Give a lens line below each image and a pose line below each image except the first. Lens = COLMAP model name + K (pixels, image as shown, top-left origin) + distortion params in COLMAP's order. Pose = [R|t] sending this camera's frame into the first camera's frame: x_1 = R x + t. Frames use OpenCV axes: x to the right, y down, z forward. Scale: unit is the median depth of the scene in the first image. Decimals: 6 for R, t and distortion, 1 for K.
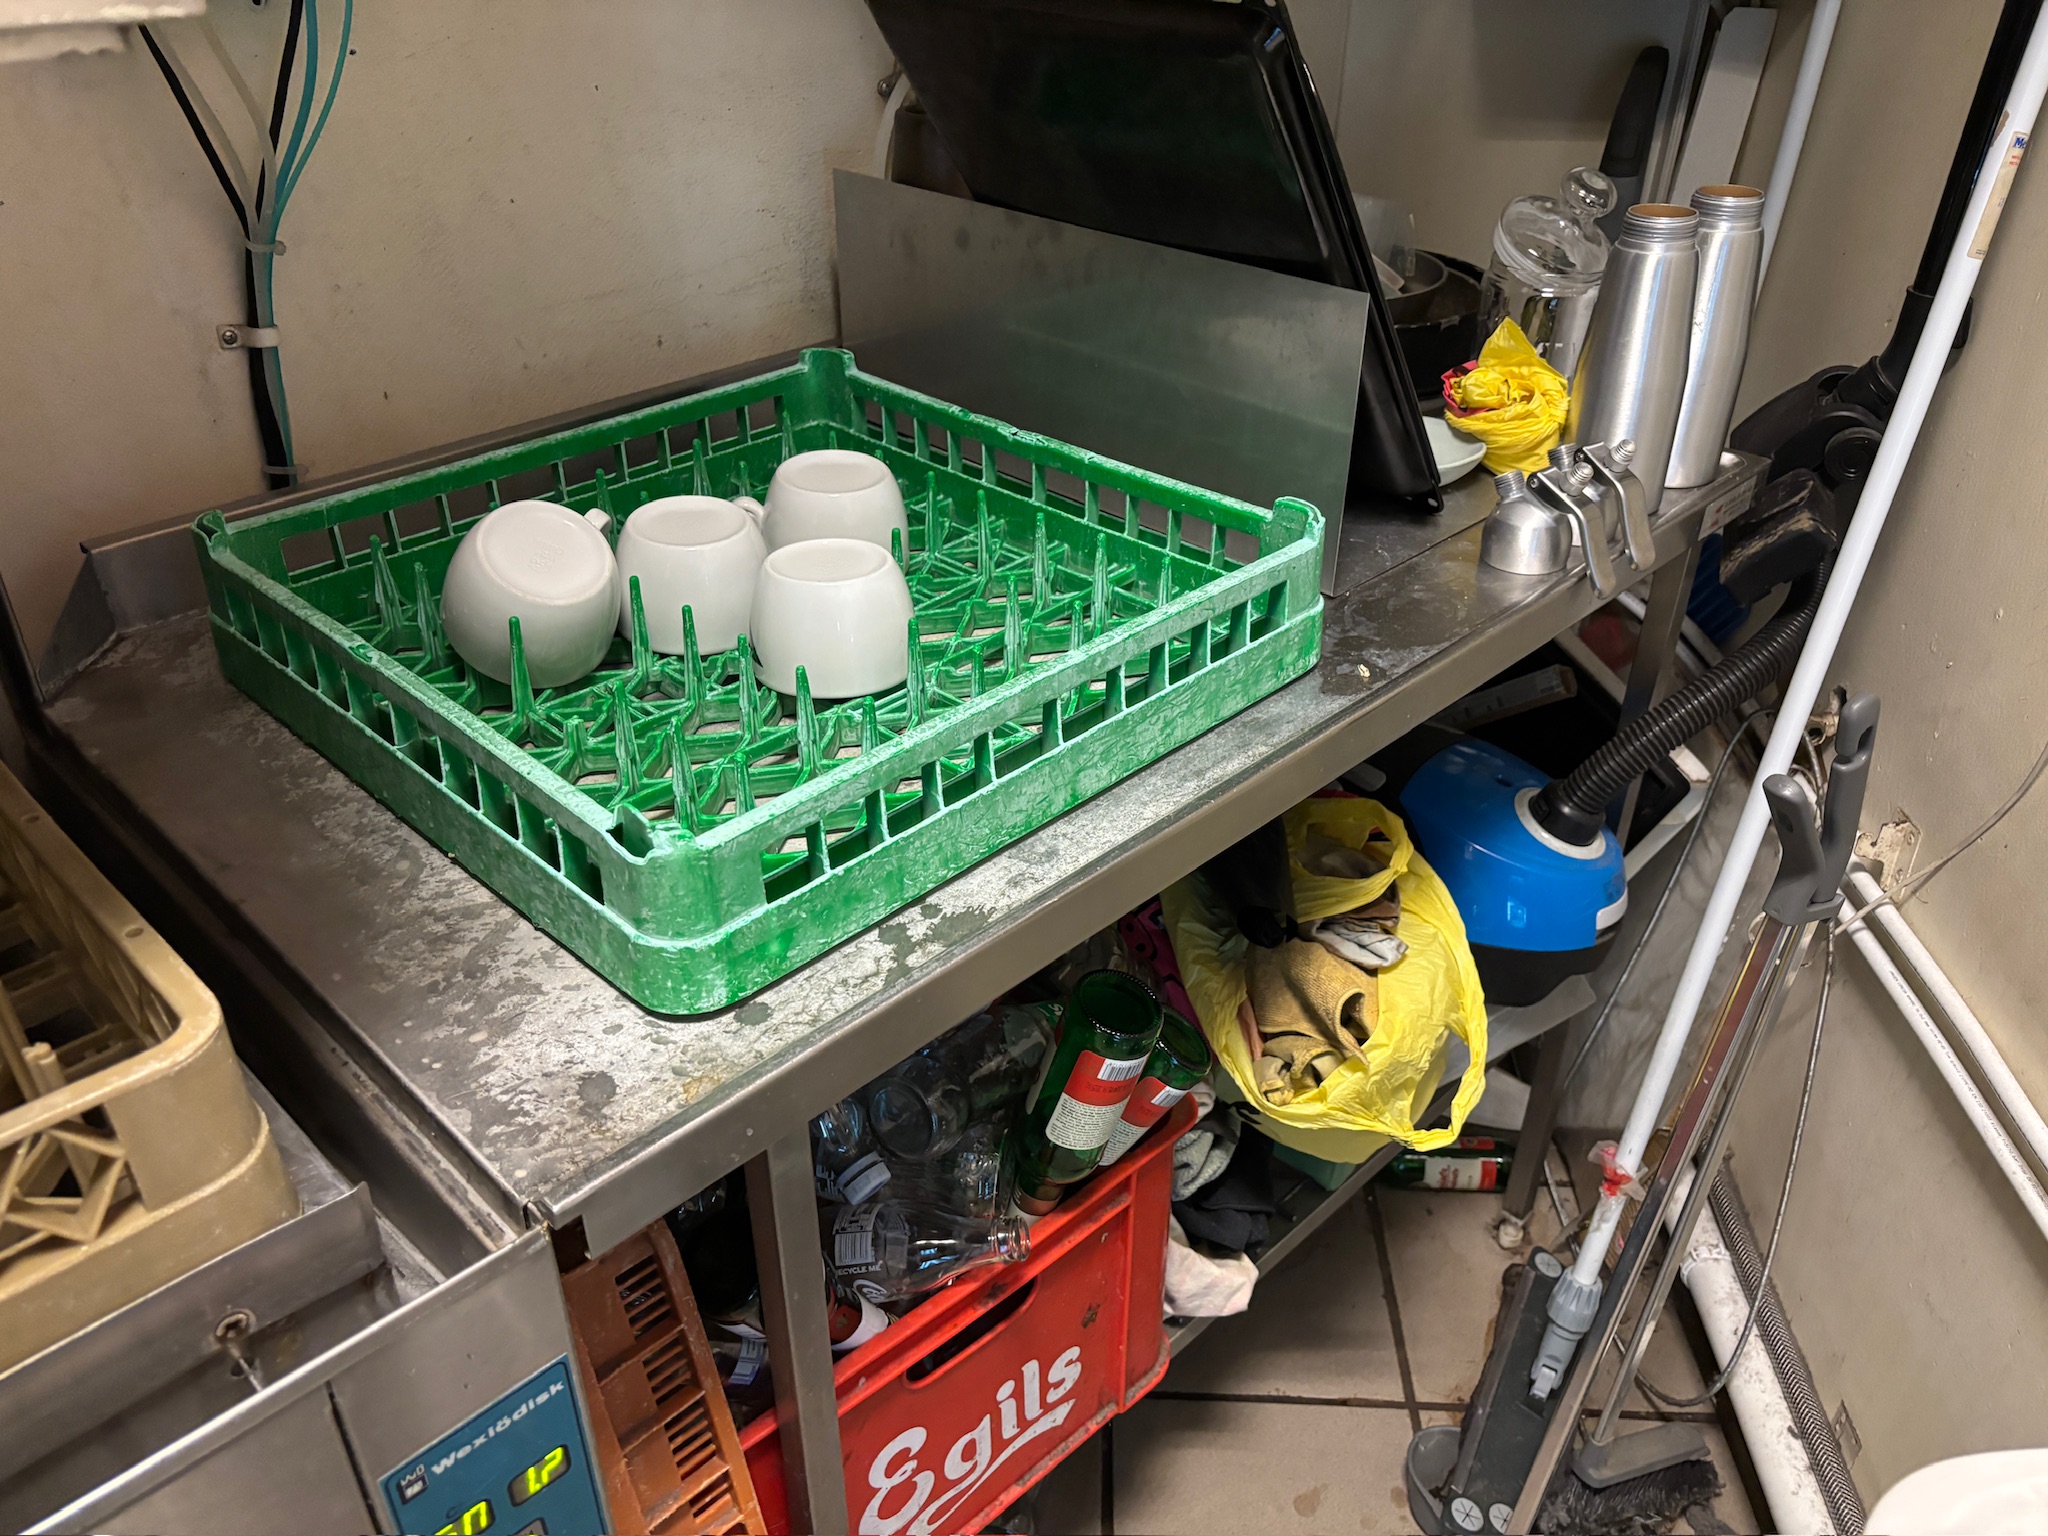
lens RADIAL K [[1558.8, 0, 1024.0], [0, 1558.8, 768.0], [0, 0, 1]] dist [0.028739, -0.042246]
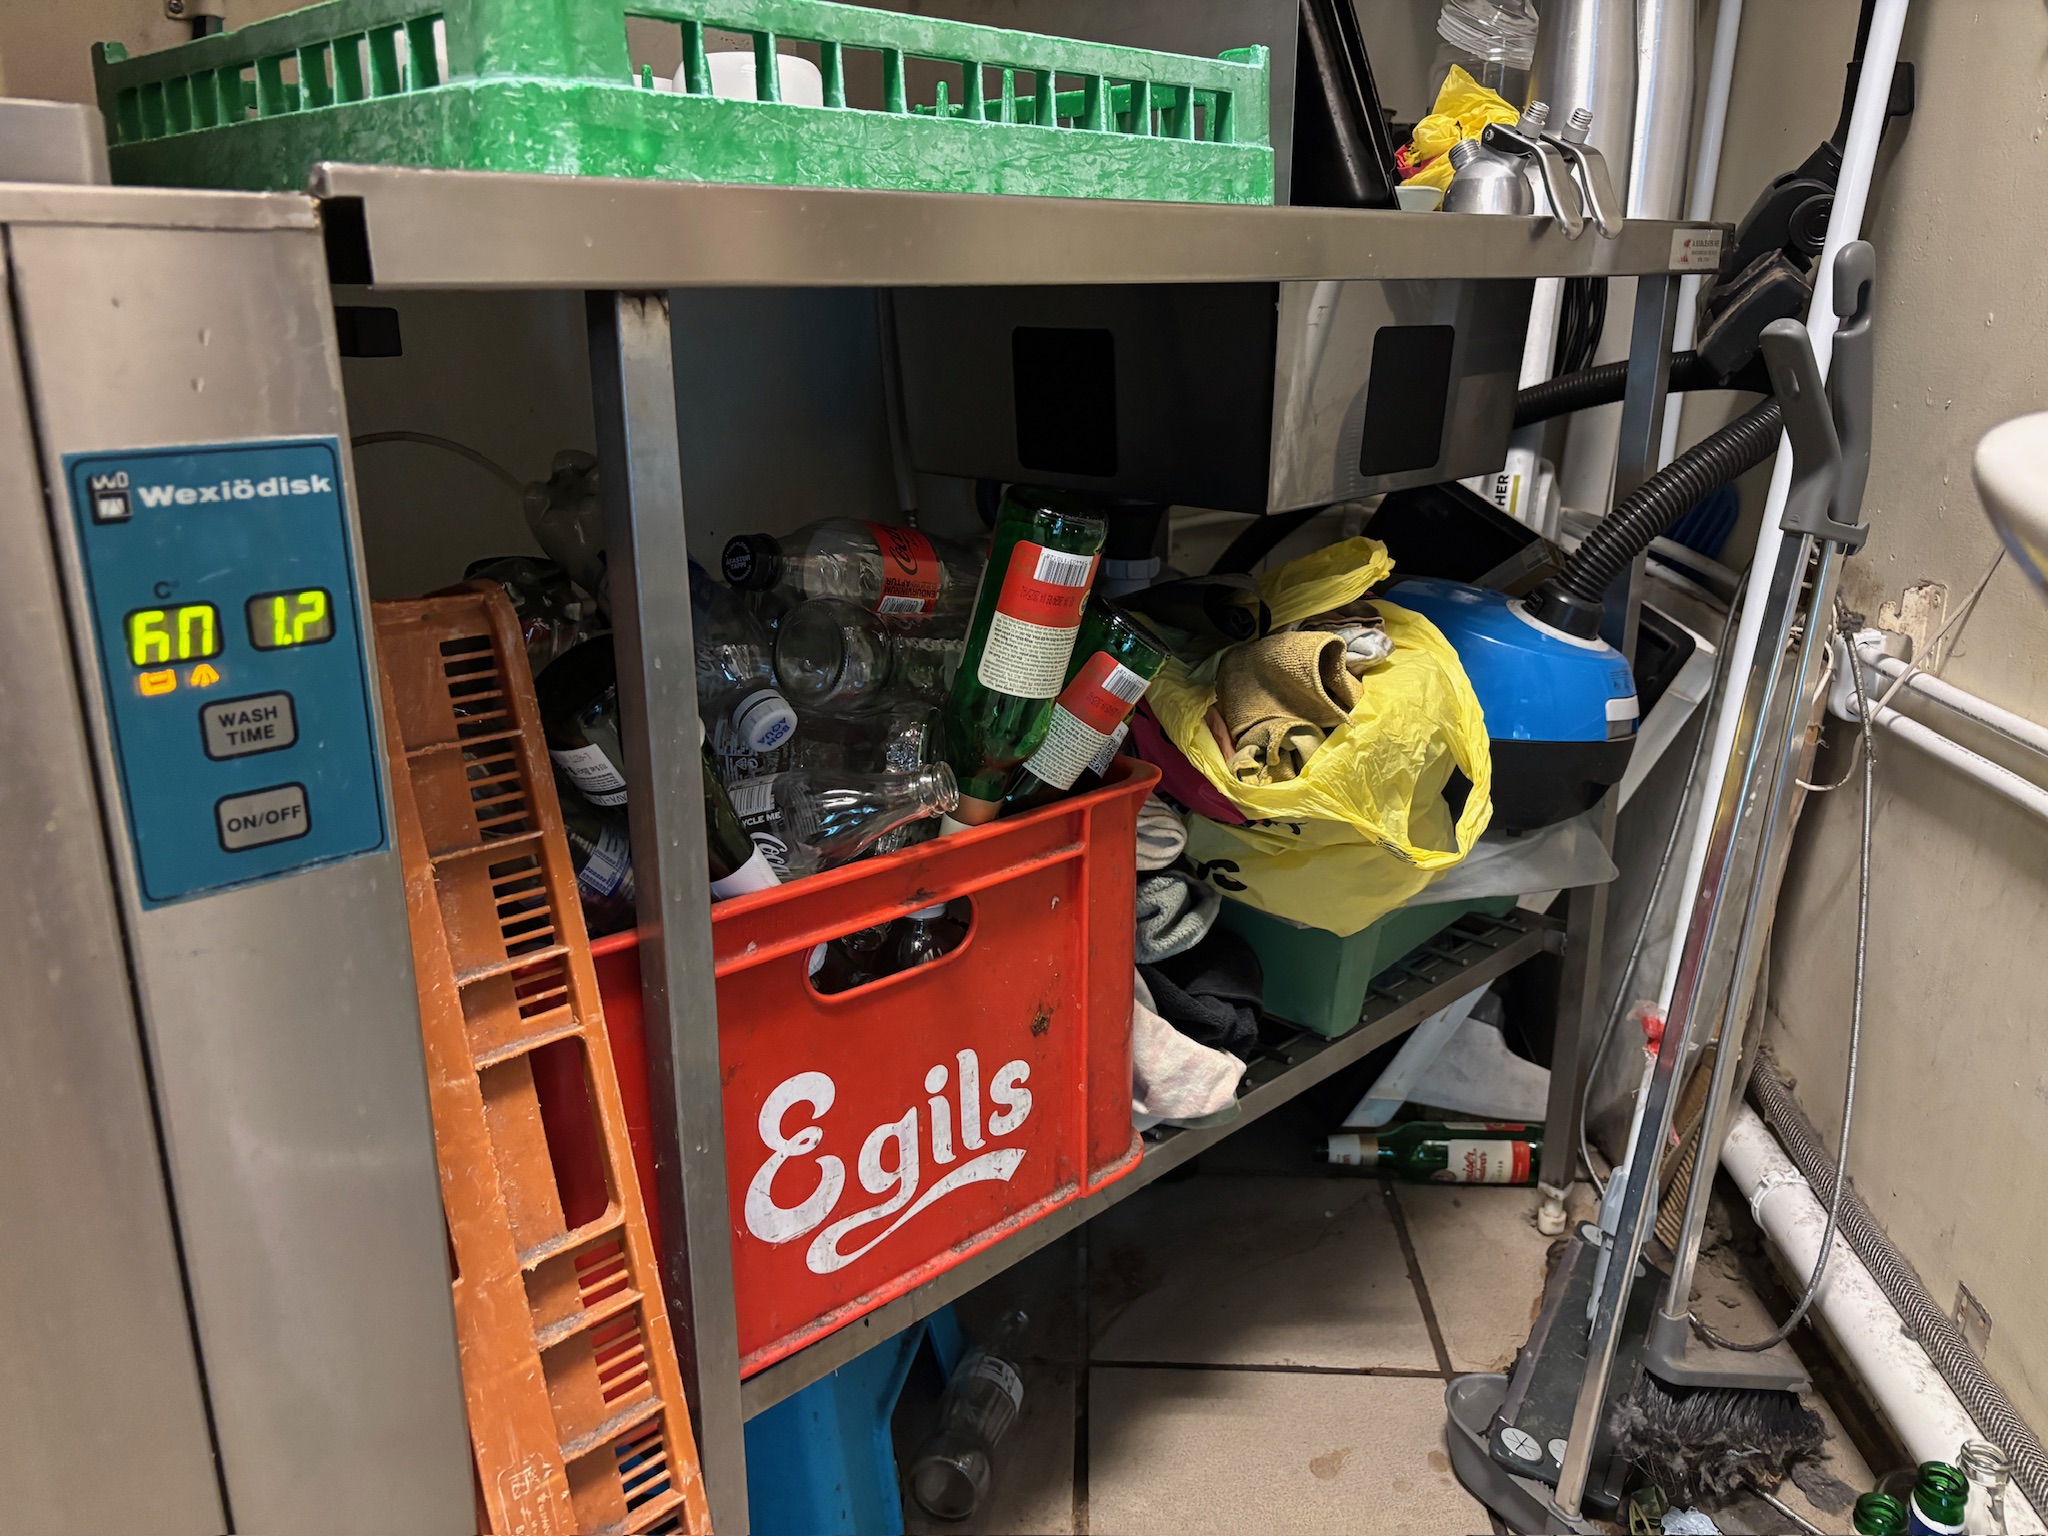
lens RADIAL K [[1567.8, 0, 1046.8], [0, 1567.8, 770.5], [0, 0, 1]] dist [0.062687, -0.082310]
pose [[0.999946, -0.002691, 0.010003, 0.034565], [0.005195, 0.965728, -0.259505, 0.405656], [-0.008962, 0.259543, 0.965690, 0.137055]]
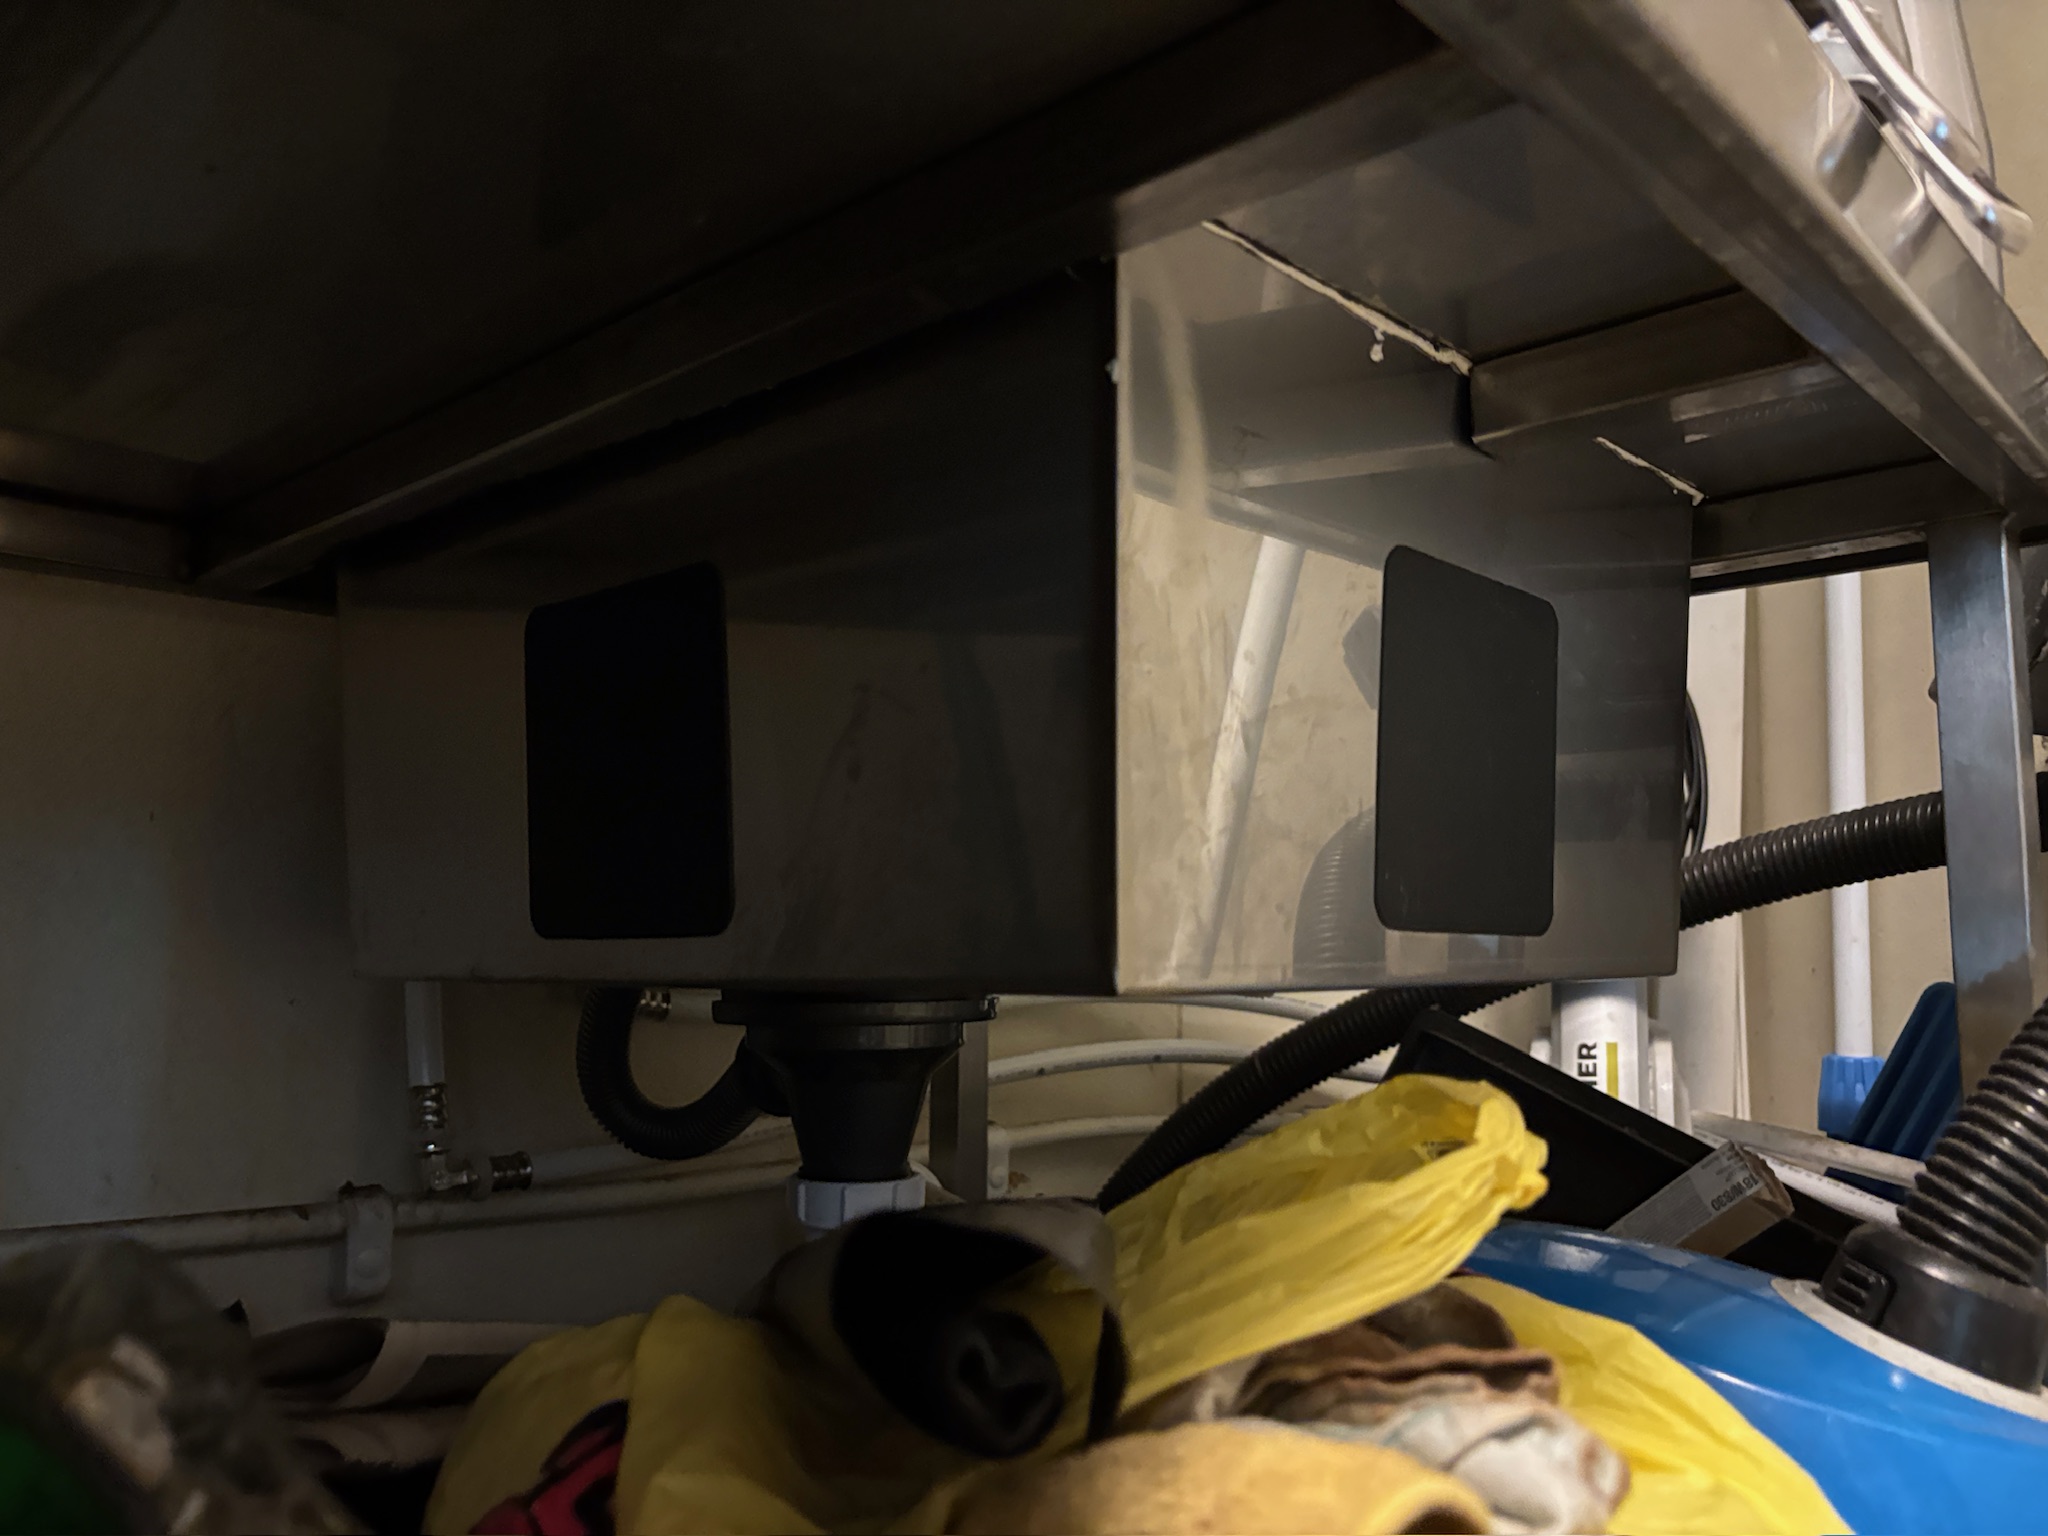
lens RADIAL K [[1558.8, 0, 1024.0], [0, 1558.8, 768.0], [0, 0, 1]] dist [0.028739, -0.042246]
pose [[0.998562, 0.018723, 0.050236, 0.140118], [0.016640, 0.782520, -0.622403, 0.171195], [-0.050964, 0.622344, 0.781083, 0.732459]]
